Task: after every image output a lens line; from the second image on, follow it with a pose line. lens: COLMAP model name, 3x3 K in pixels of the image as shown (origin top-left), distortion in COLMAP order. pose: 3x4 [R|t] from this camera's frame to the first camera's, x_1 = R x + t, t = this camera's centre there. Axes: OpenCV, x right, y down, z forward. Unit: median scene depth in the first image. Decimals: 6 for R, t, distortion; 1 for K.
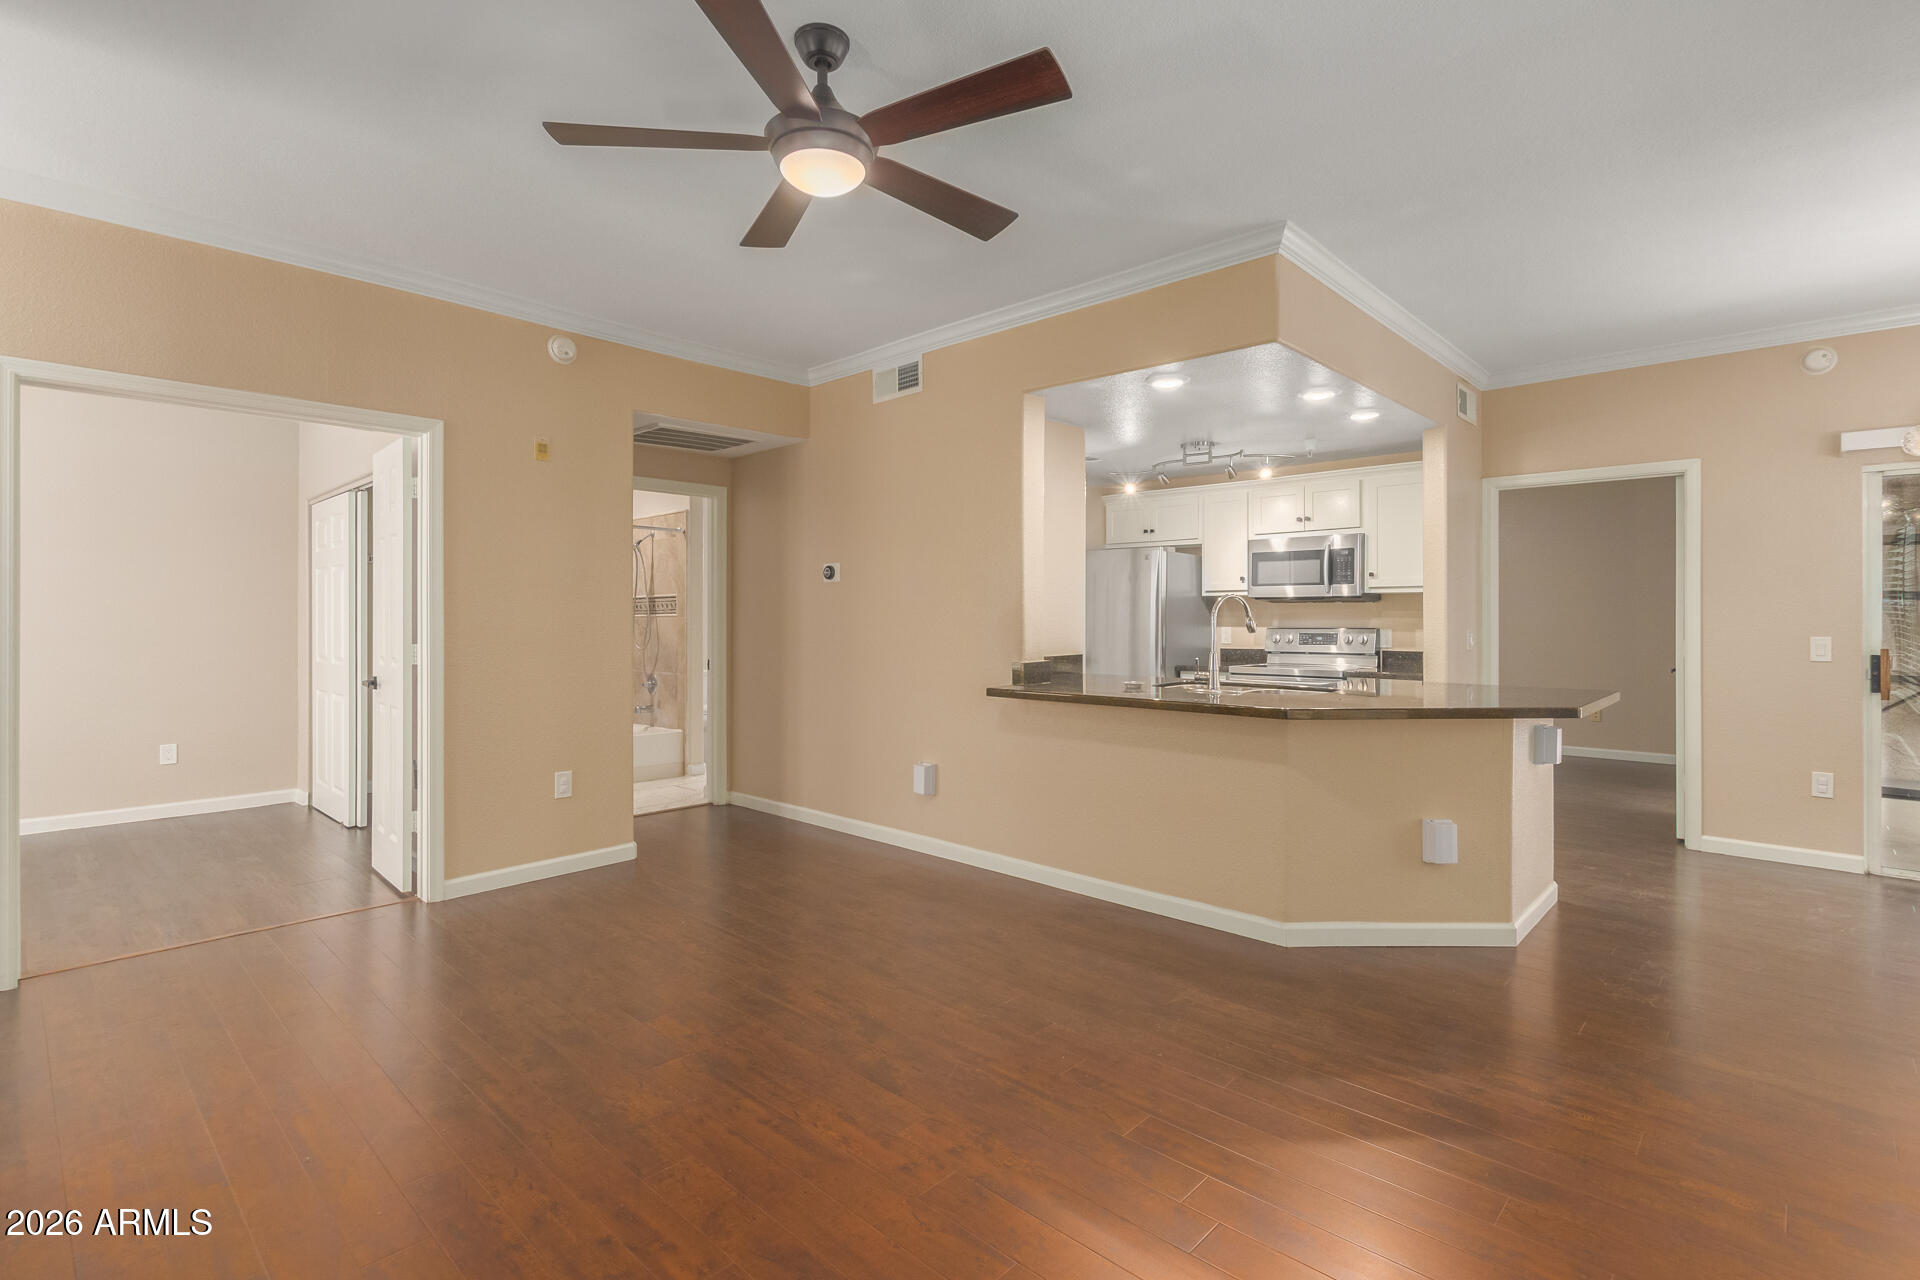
lens RADIAL K [[896.2, 0, 971.4], [0, 896.2, 618.3], [0, 0, 1]] dist [0.006028, 0.000027]
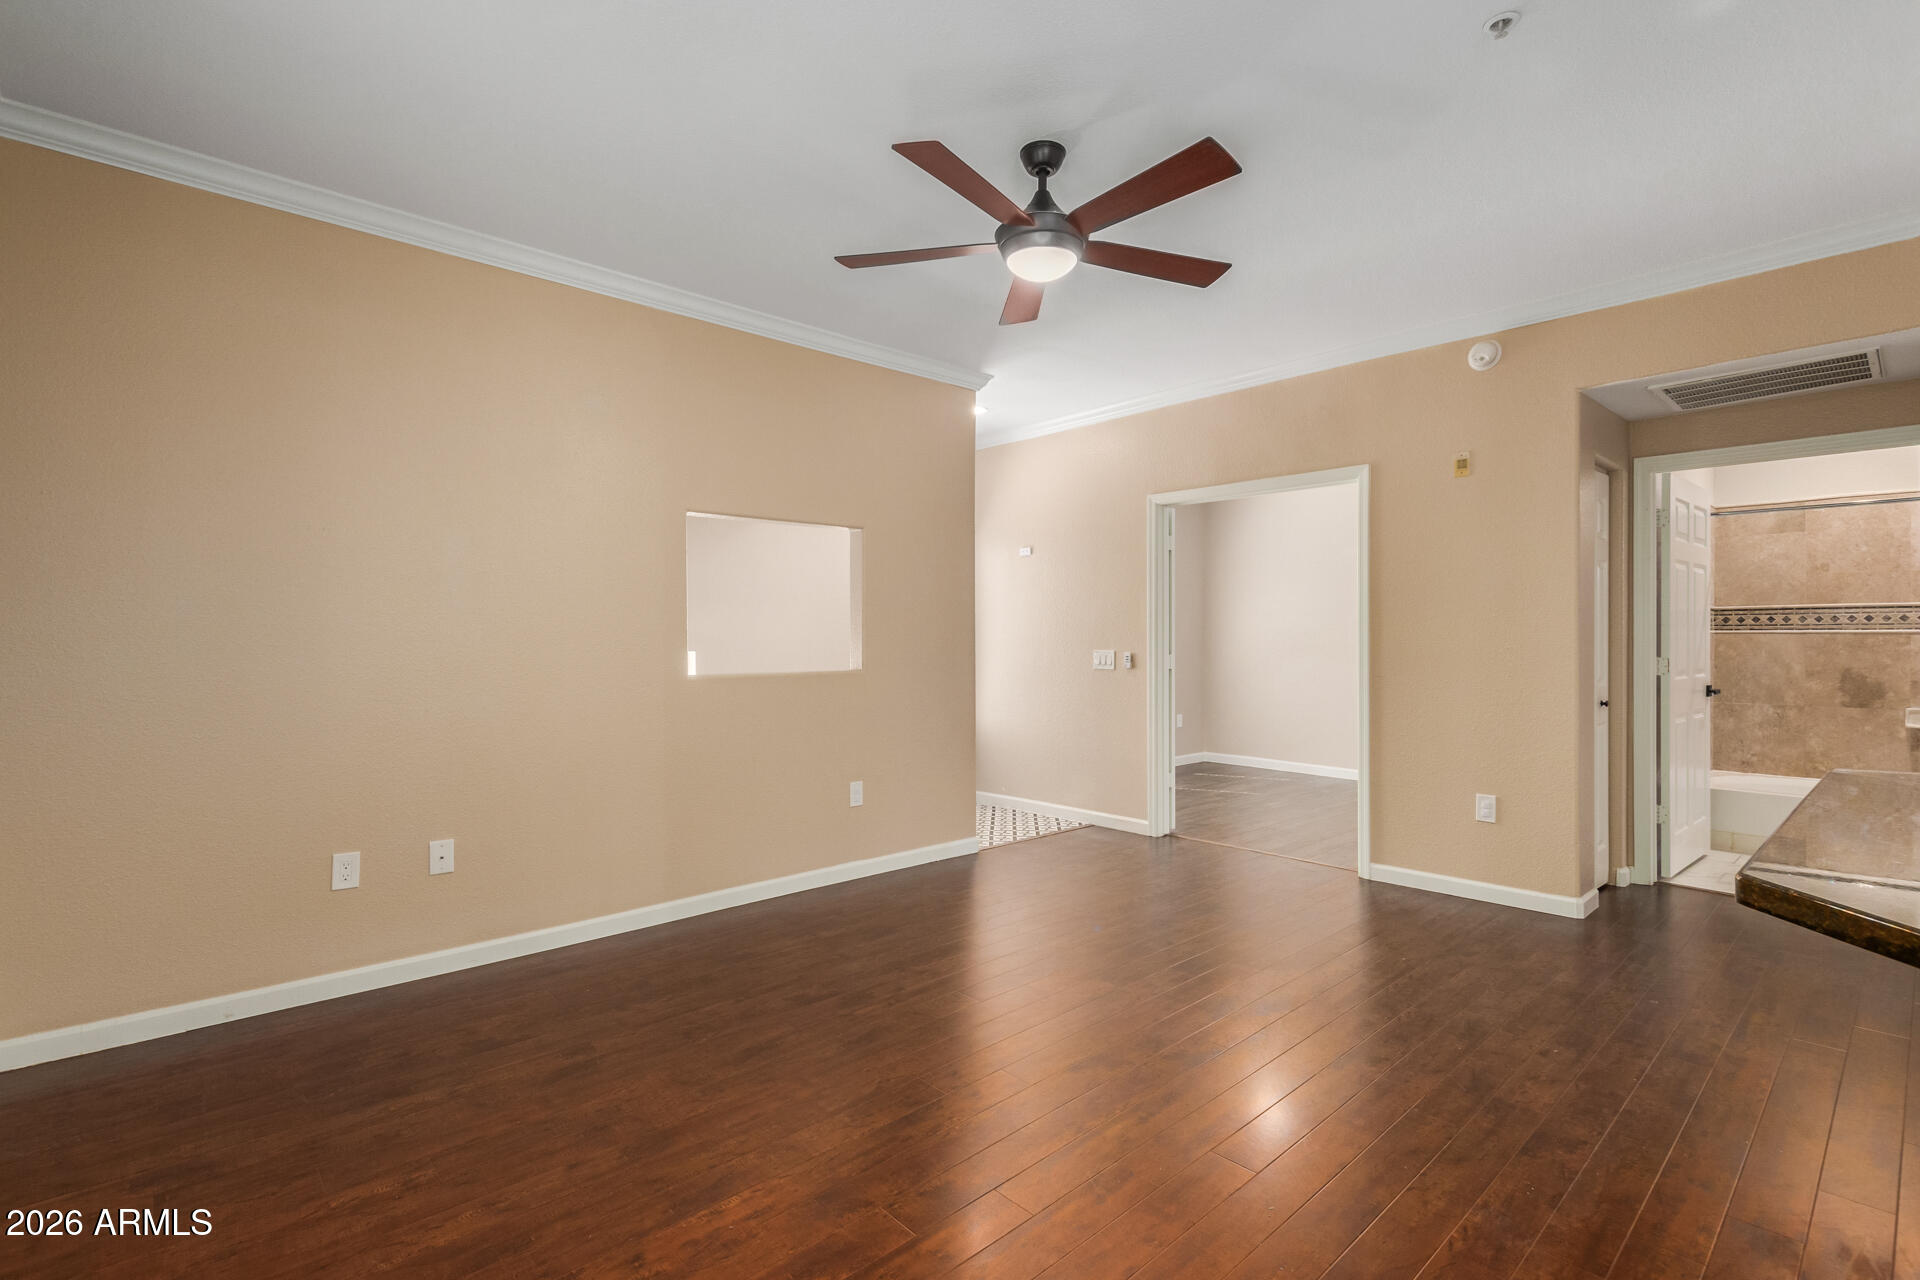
lens RADIAL K [[889.4, 0, 962.0], [0, 889.4, 635.9], [0, 0, 1]] dist [0.014899, -0.007782]
pose [[-0.077175, -0.002991, -0.997013, 0.464223], [0.000274, 0.999995, -0.003021, 0.003363], [0.997018, -0.000506, -0.077173, 0.441092]]
